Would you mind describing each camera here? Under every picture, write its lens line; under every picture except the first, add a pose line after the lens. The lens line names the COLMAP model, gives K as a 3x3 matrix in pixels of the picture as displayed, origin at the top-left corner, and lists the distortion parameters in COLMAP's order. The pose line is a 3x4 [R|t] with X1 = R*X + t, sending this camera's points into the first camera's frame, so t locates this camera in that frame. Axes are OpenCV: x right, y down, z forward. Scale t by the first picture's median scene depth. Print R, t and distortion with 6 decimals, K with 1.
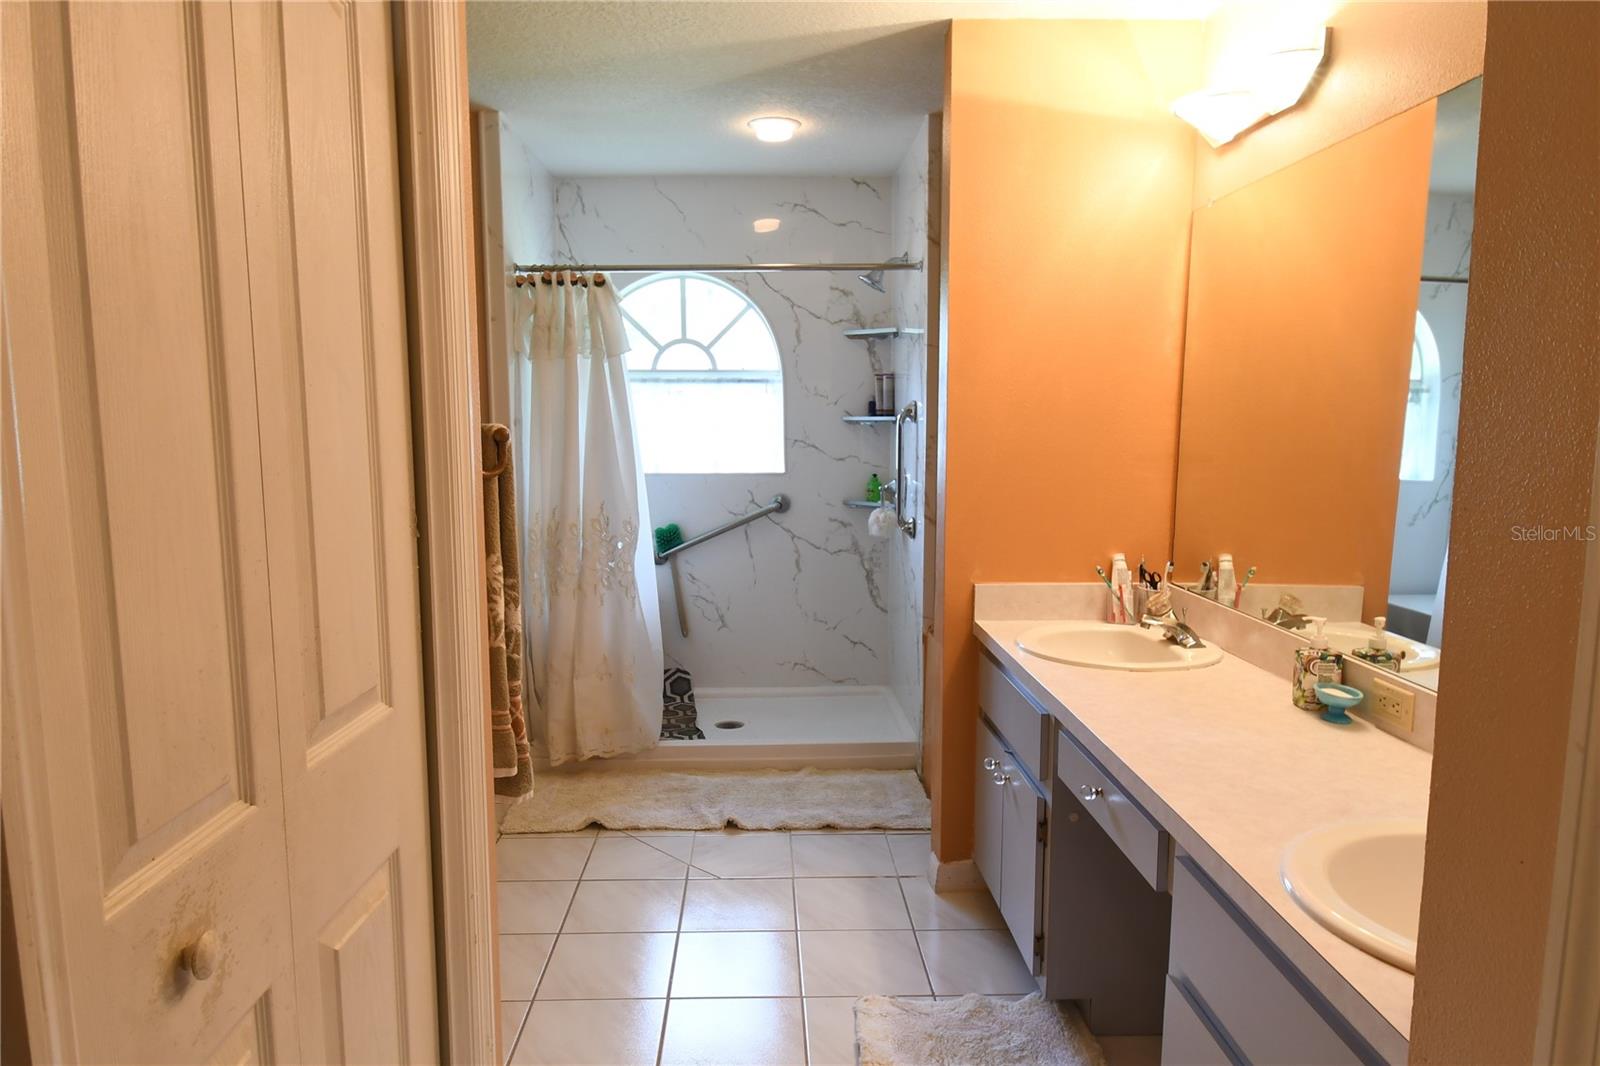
lens RADIAL K [[1015.8, 0, 803.0], [0, 1015.8, 538.7], [0, 0, 1]] dist [-0.037406, -0.000121]
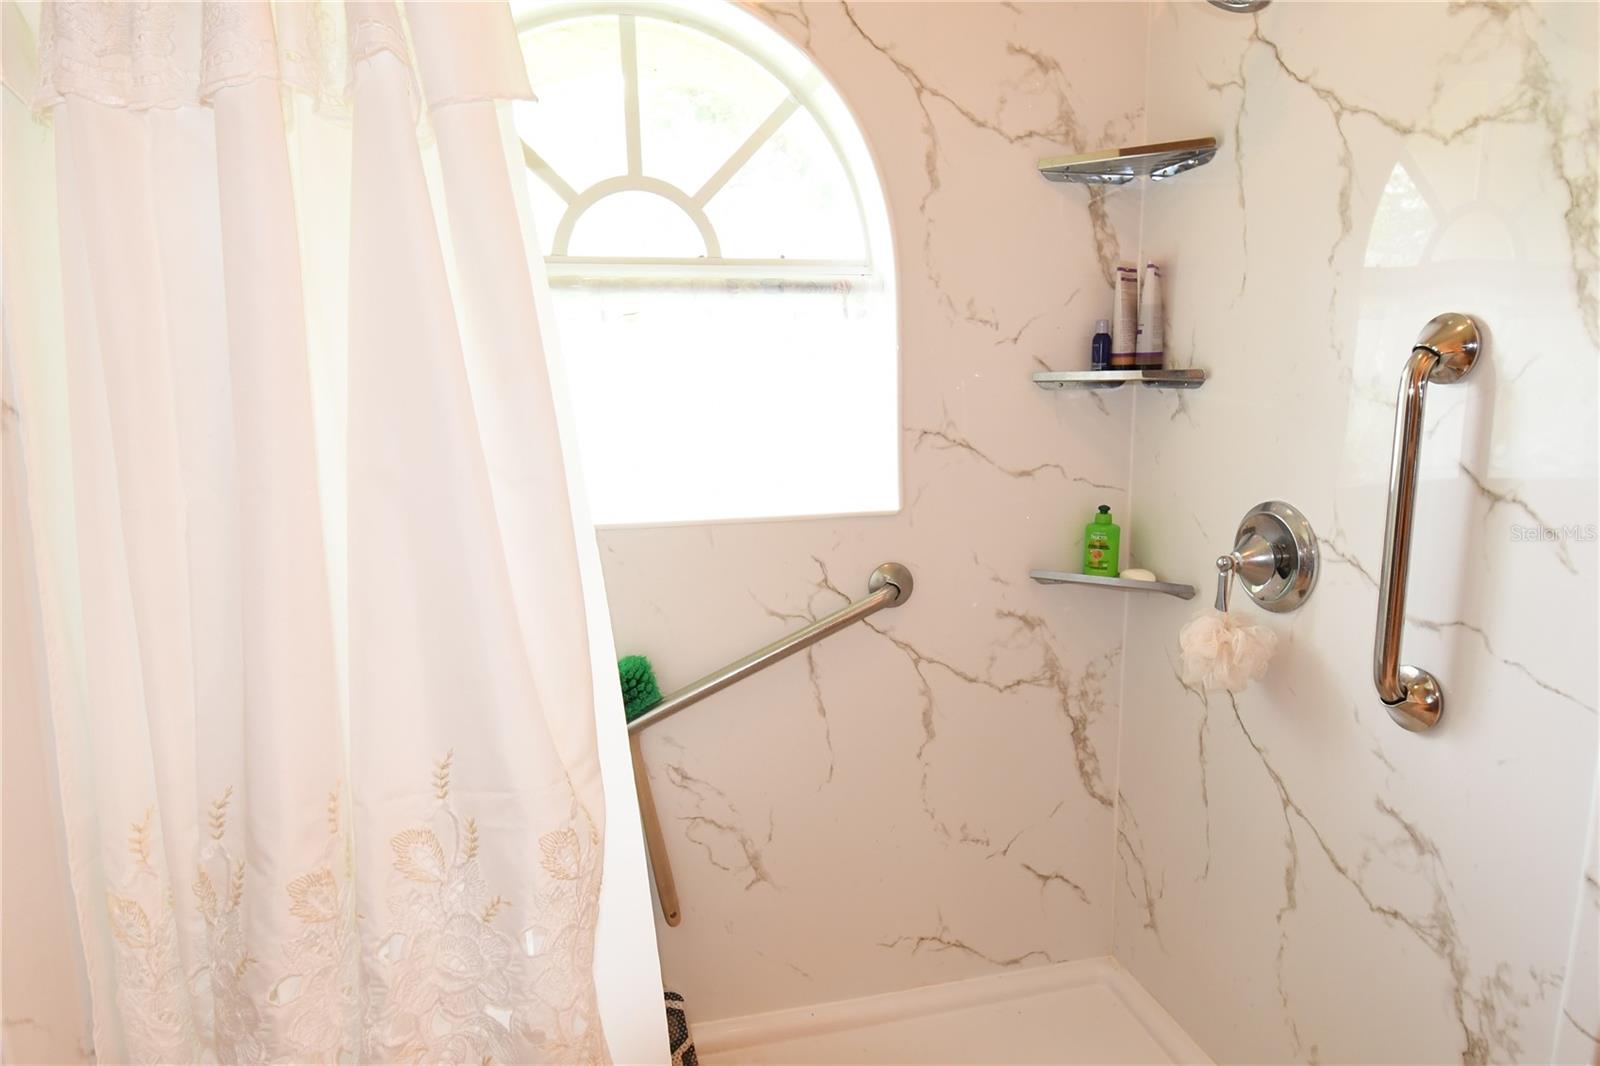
lens RADIAL K [[927.5, 0, 796.4], [0, 927.5, 528.7], [0, 0, 1]] dist [0.013522, -0.001815]
pose [[0.983910, -0.043342, 0.173328, -0.124499], [0.034242, 0.997891, 0.055154, -0.079661], [-0.175353, -0.048331, 0.983319, 0.631680]]
